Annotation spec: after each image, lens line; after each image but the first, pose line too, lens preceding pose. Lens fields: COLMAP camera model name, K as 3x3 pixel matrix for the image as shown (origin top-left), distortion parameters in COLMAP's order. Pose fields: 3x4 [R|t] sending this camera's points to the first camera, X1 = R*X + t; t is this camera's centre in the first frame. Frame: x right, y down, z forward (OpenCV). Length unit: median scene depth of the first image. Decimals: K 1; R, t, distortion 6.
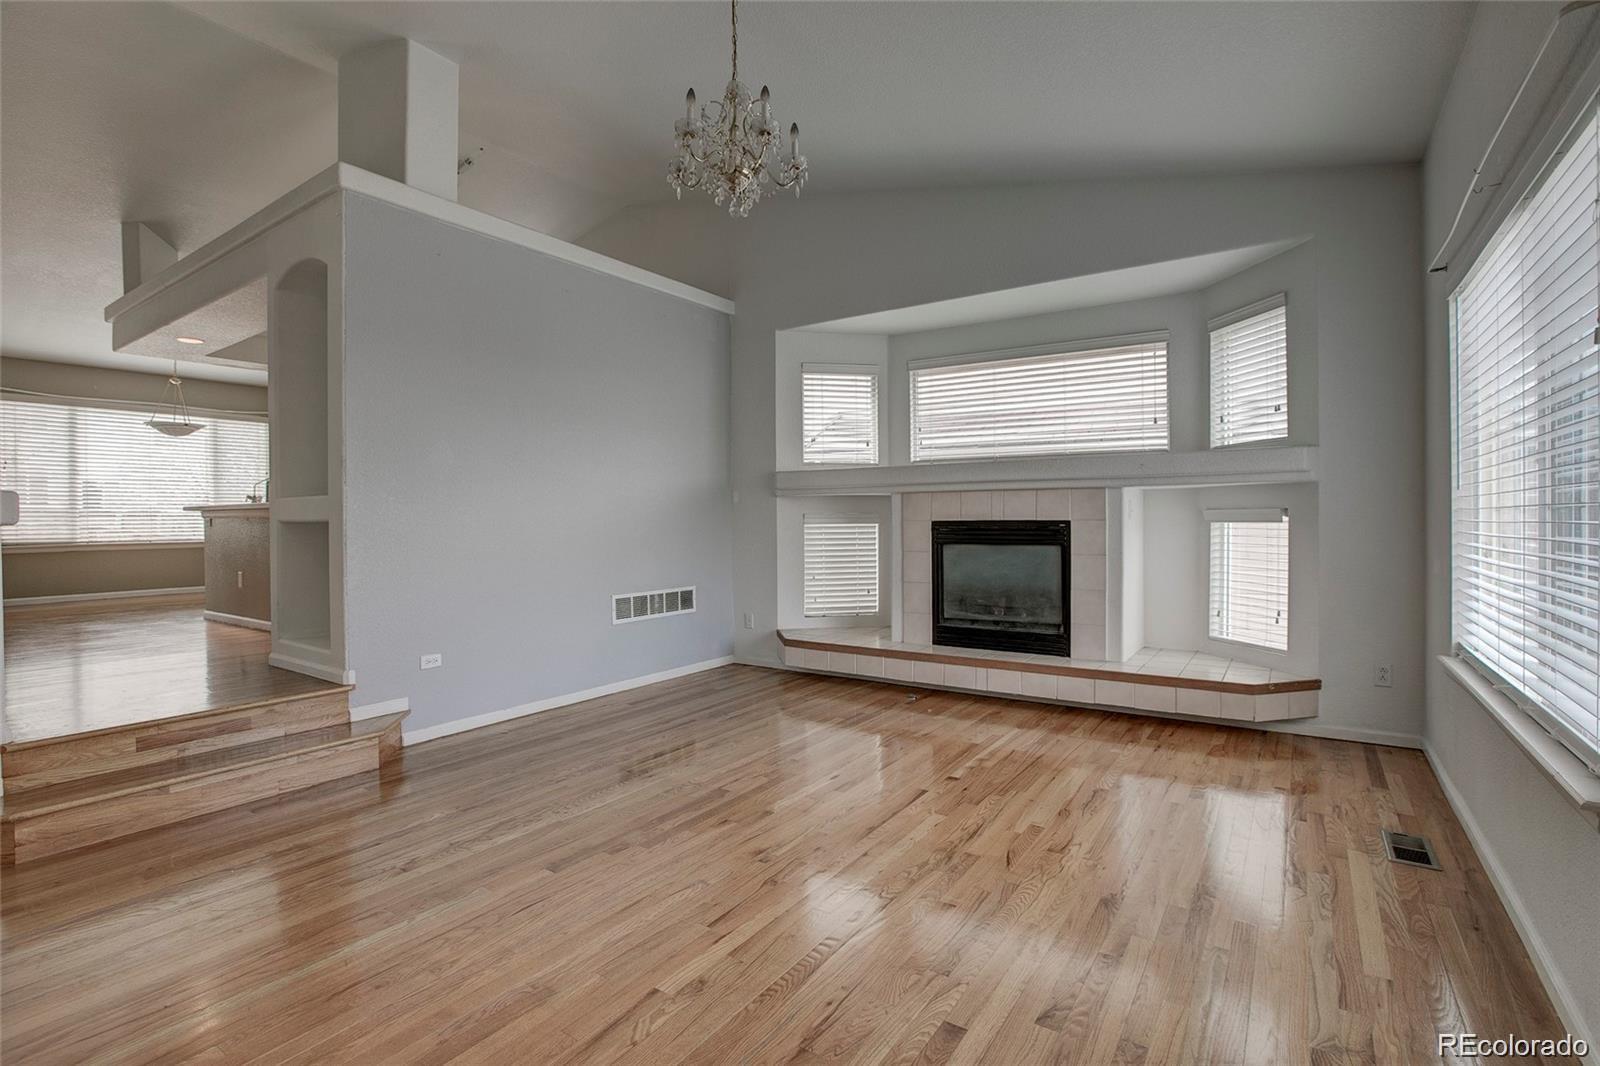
lens RADIAL K [[745.6, 0, 796.9], [0, 745.6, 529.0], [0, 0, 1]] dist [-0.026769, 0.003955]
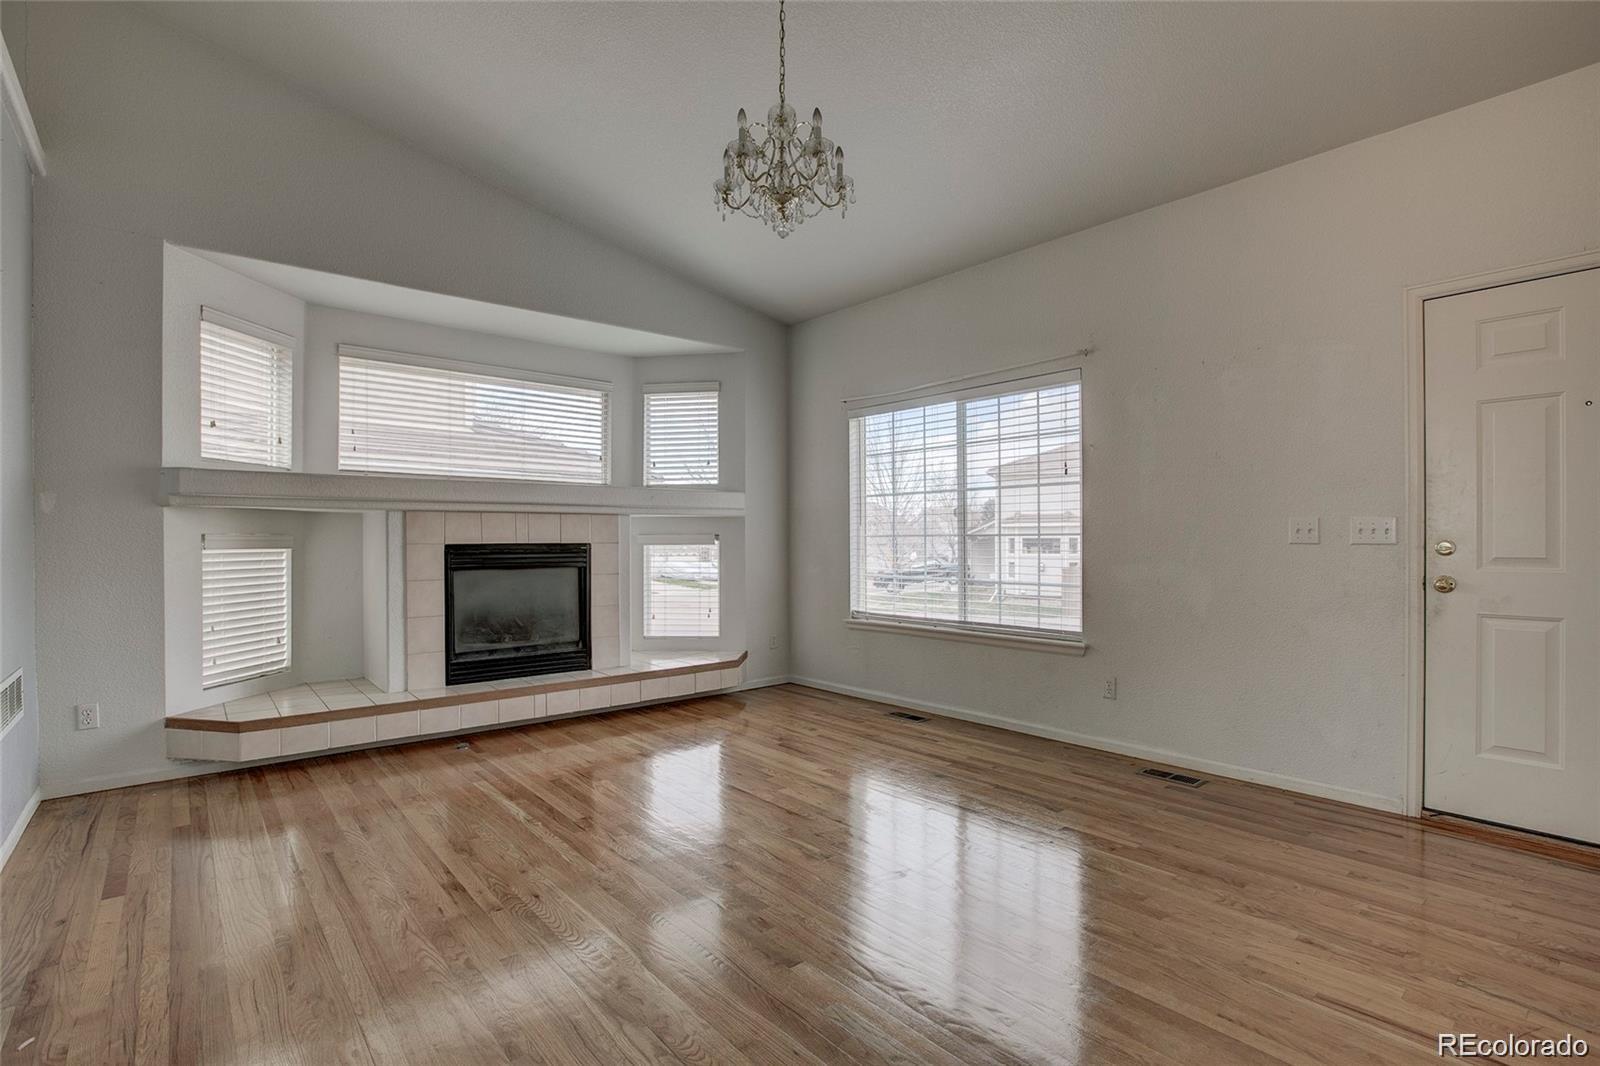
lens RADIAL K [[803.9, 0, 737.4], [0, 803.9, 539.6], [0, 0, 1]] dist [-0.018220, 0.003508]
pose [[0.296417, 0.004475, 0.955048, -0.660361], [0.012551, 0.999884, -0.008580, -0.004151], [-0.954976, 0.014530, 0.296327, 0.422777]]
